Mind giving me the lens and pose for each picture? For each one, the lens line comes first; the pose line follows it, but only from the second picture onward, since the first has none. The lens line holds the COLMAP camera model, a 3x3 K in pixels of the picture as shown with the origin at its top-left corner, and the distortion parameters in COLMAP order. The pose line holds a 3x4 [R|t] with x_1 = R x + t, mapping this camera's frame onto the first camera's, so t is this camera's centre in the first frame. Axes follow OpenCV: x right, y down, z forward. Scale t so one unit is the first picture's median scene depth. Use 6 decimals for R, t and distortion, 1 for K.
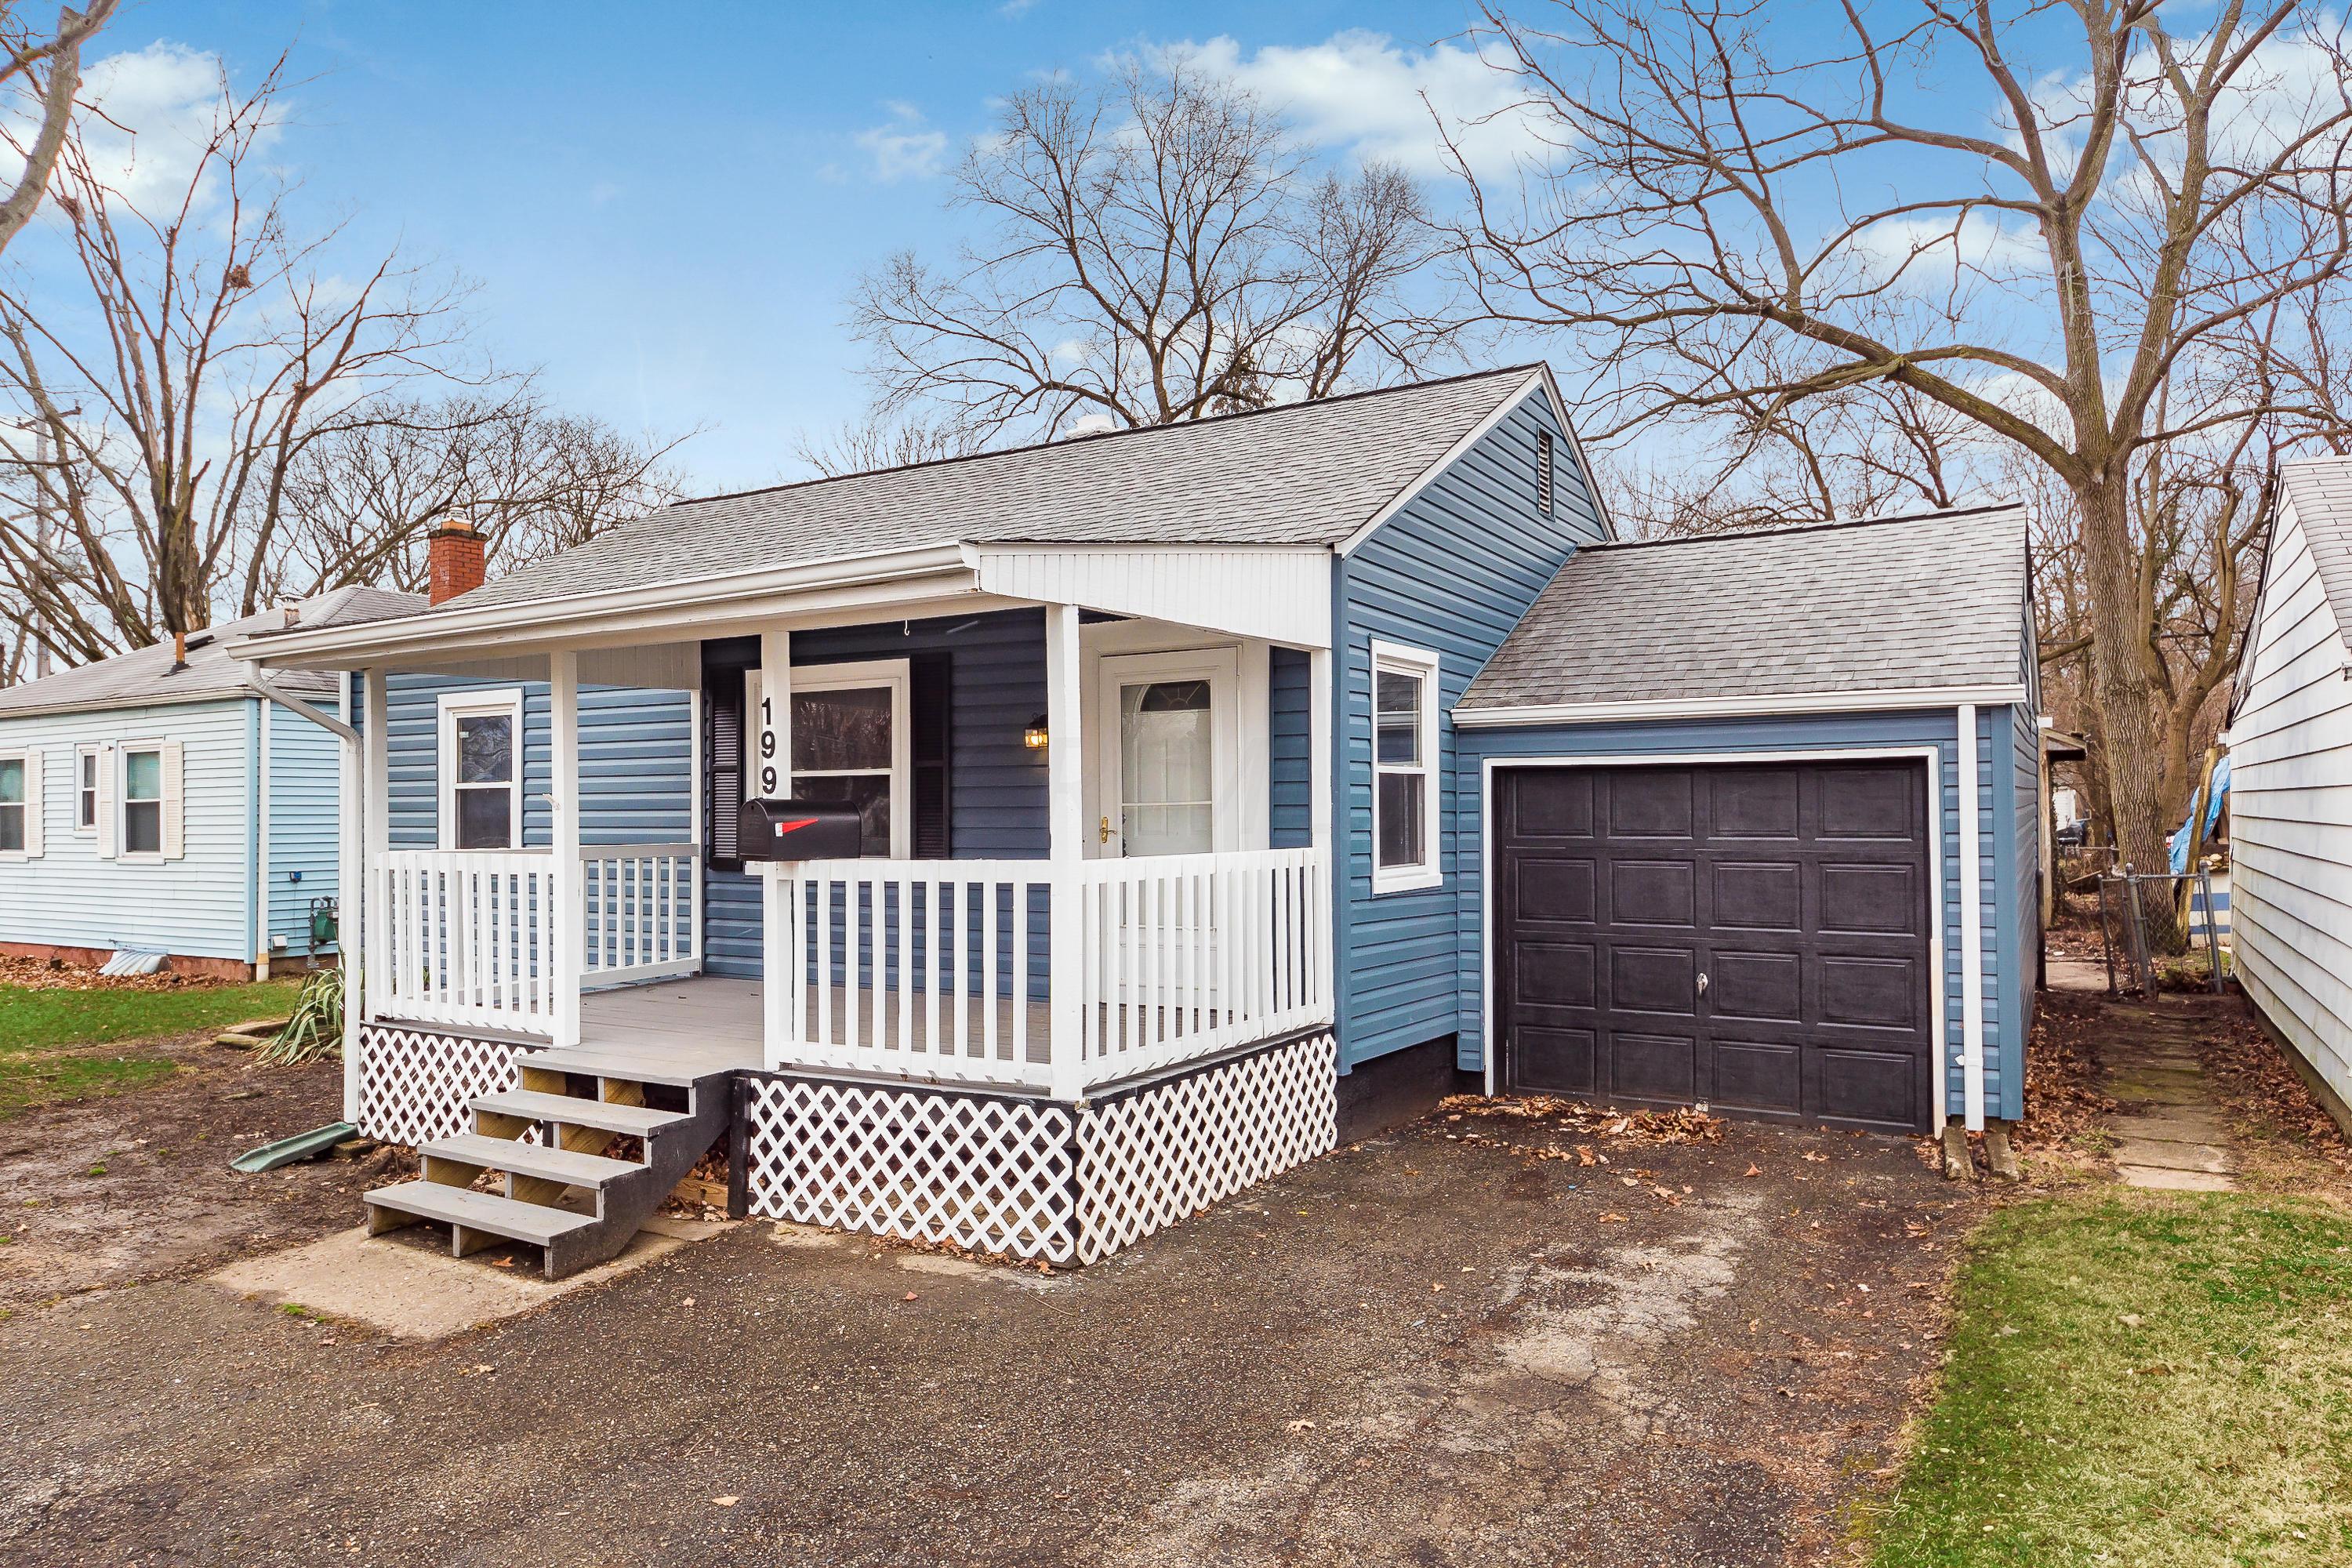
lens RADIAL K [[1485.1, 0, 1163.1], [0, 1485.1, 794.4], [0, 0, 1]] dist [0.003762, -0.002336]
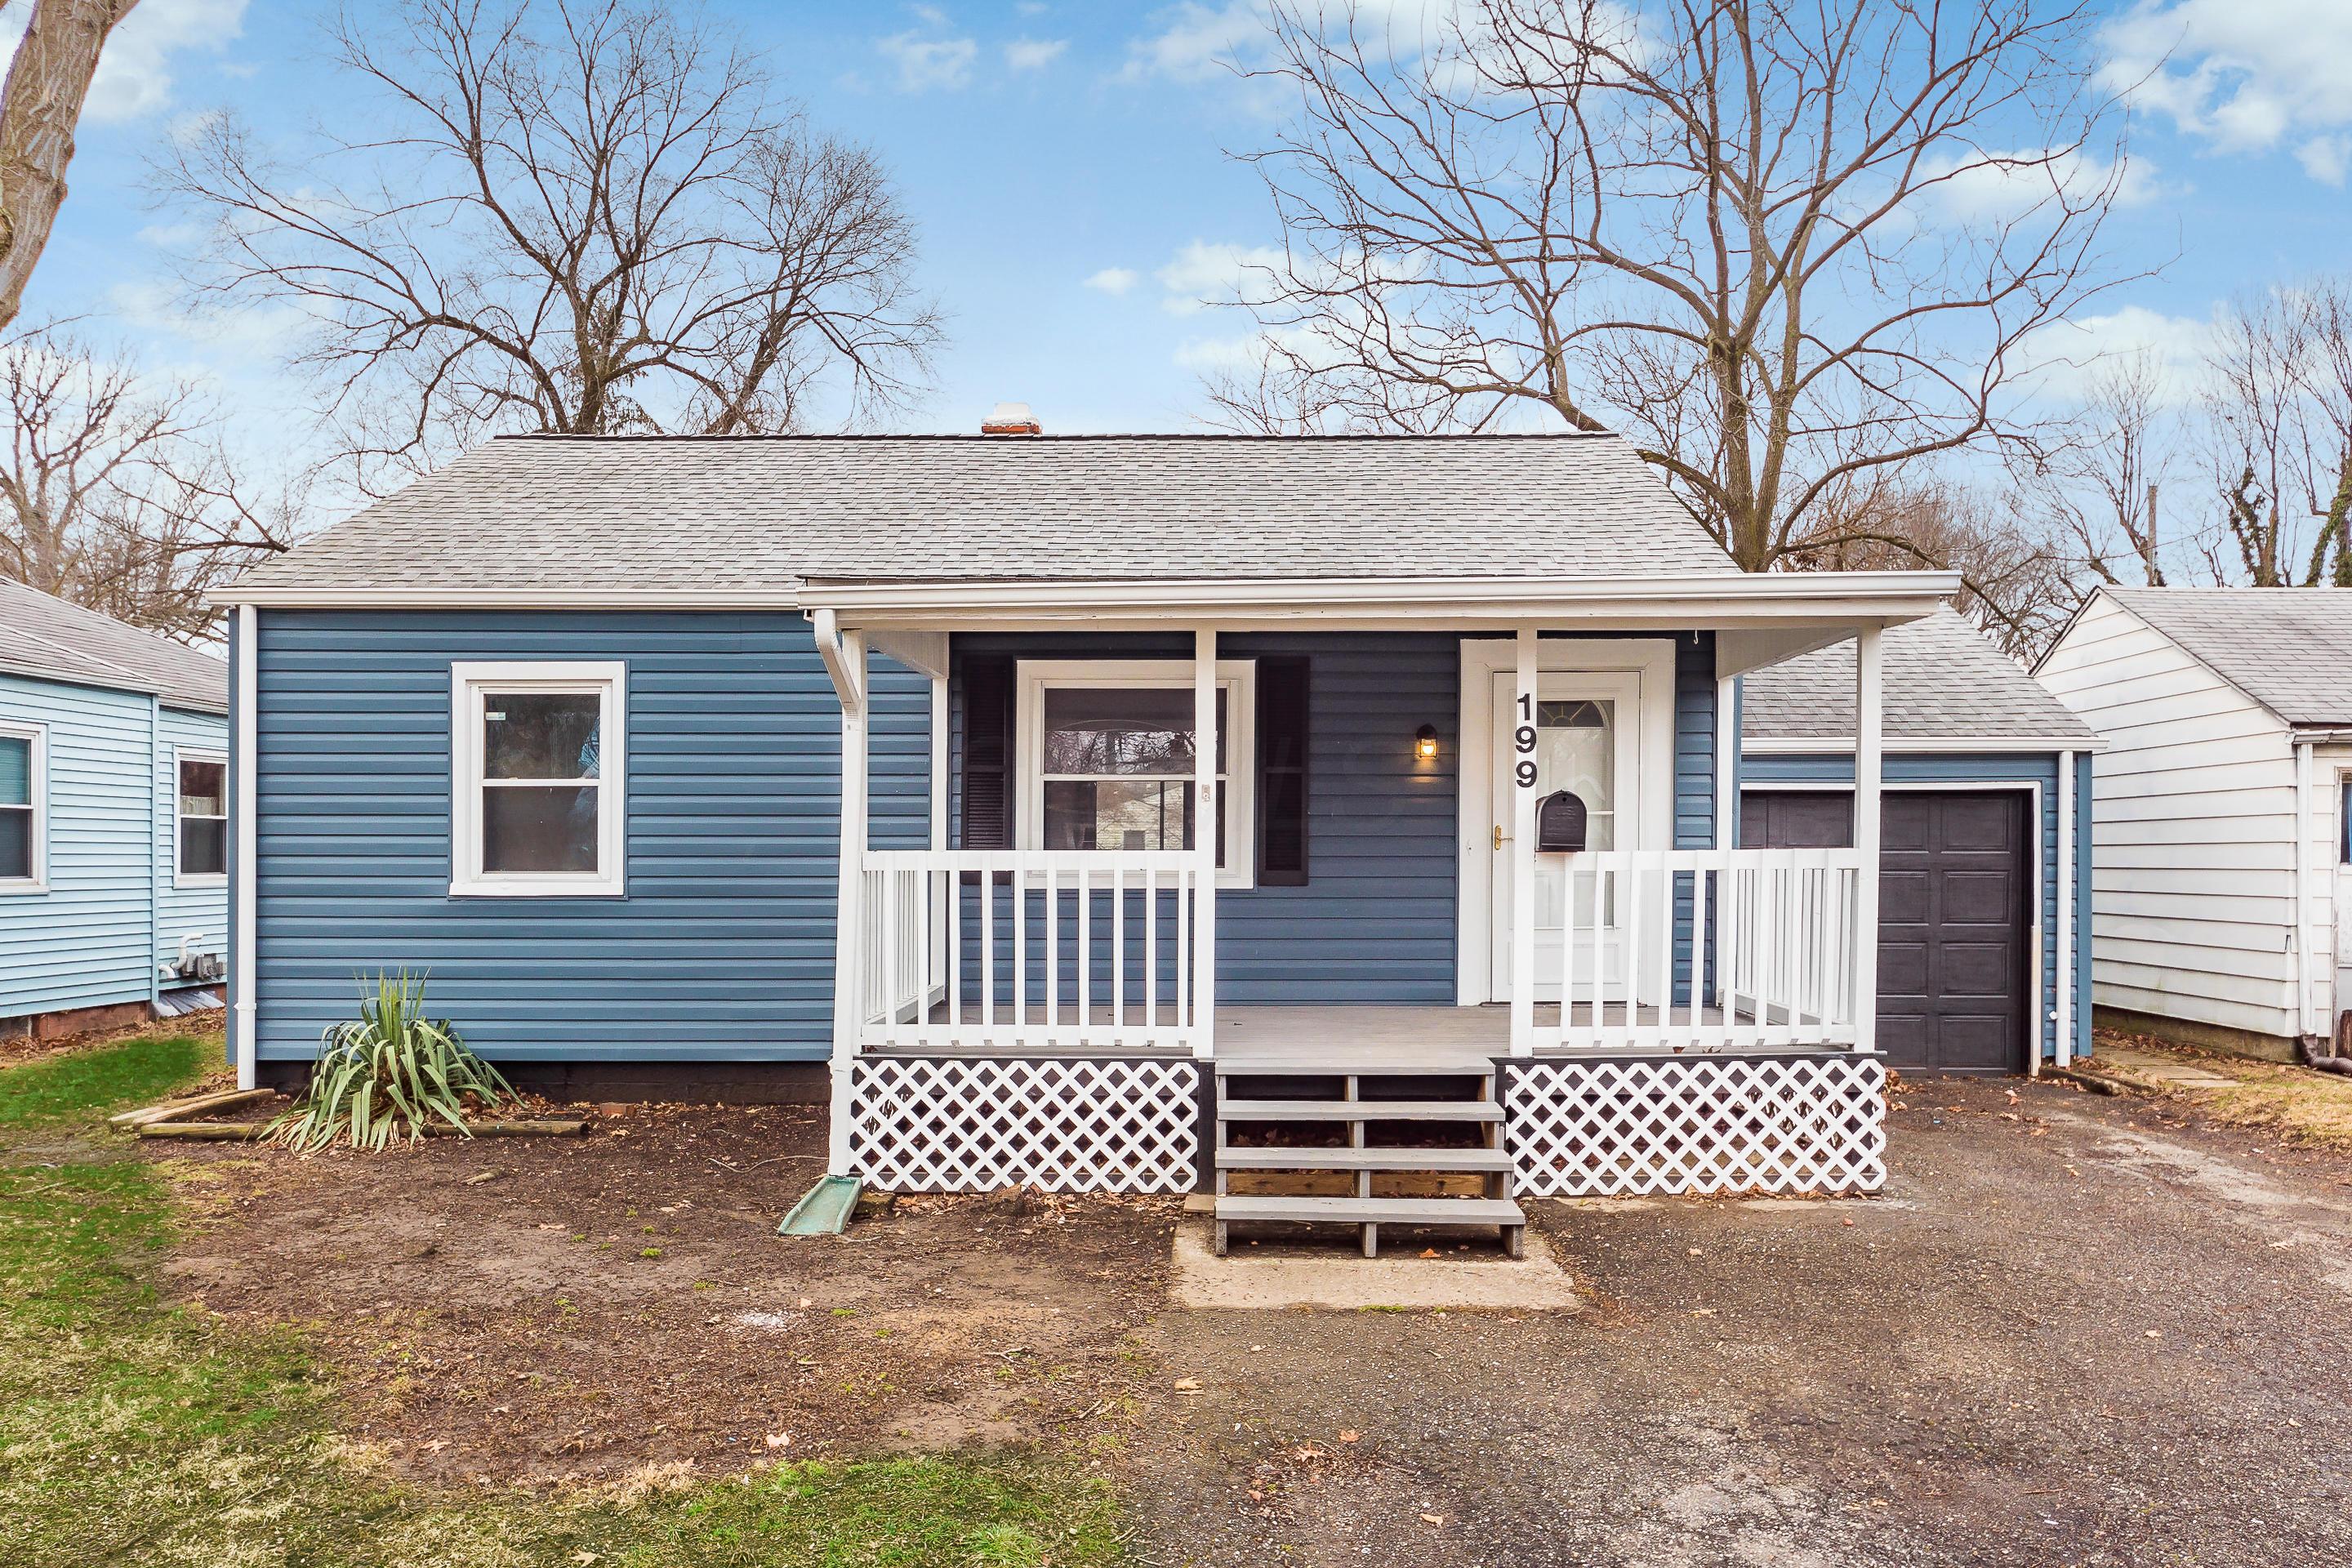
lens RADIAL K [[1633.7, 0, 1217.2], [0, 1633.7, 886.6], [0, 0, 1]] dist [0.001357, 0.003482]
pose [[0.861880, -0.001235, 0.507111, -0.859751], [-0.010808, 0.999725, 0.020804, 0.039285], [-0.506998, -0.023412, 0.861629, 0.112297]]
